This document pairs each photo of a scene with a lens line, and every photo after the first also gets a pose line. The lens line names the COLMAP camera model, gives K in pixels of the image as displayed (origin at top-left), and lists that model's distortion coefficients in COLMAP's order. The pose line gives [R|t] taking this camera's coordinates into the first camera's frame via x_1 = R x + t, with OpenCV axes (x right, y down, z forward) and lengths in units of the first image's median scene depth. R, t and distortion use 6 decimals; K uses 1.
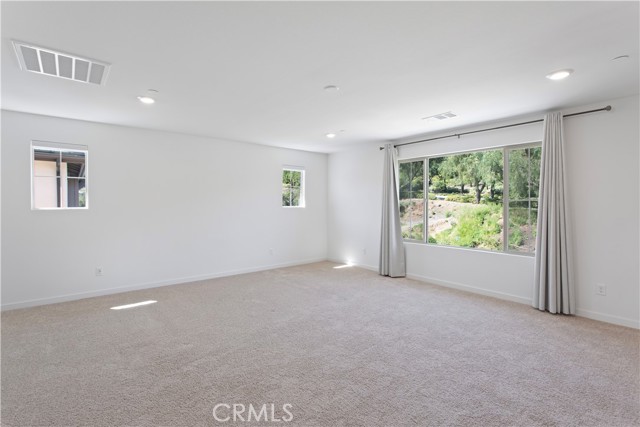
lens RADIAL K [[307.1, 0, 316.5], [0, 307.1, 202.8], [0, 0, 1]] dist [-0.001359, 0.000276]
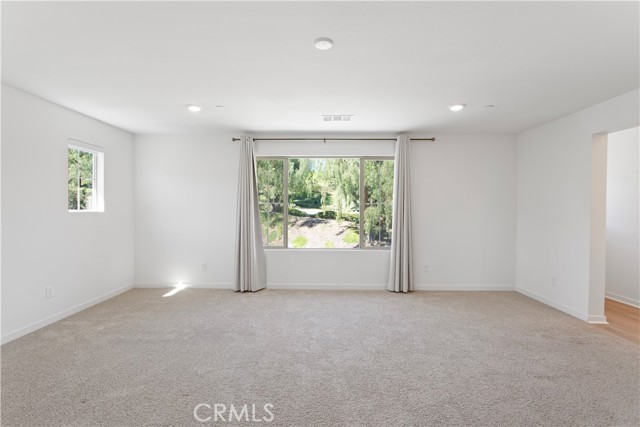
lens RADIAL K [[301.2, 0, 317.6], [0, 301.2, 208.1], [0, 0, 1]] dist [0.000212, 0.000763]
pose [[0.639642, -0.000906, 0.768672, -0.346960], [-0.004259, 0.999980, 0.004722, 0.003946], [-0.768661, -0.006294, 0.639625, 0.392105]]
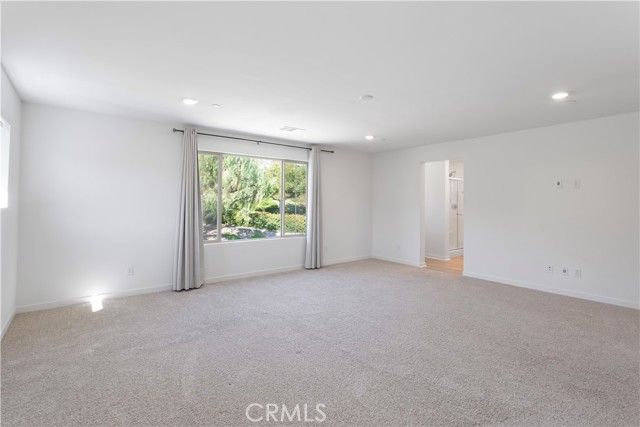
lens RADIAL K [[307.1, 0, 316.5], [0, 307.1, 202.8], [0, 0, 1]] dist [-0.001359, 0.000276]
pose [[0.016335, -0.007250, 0.999840, -0.724633], [-0.012044, 0.999900, 0.007447, -0.004215], [-0.999794, -0.012164, 0.016246, 0.805488]]
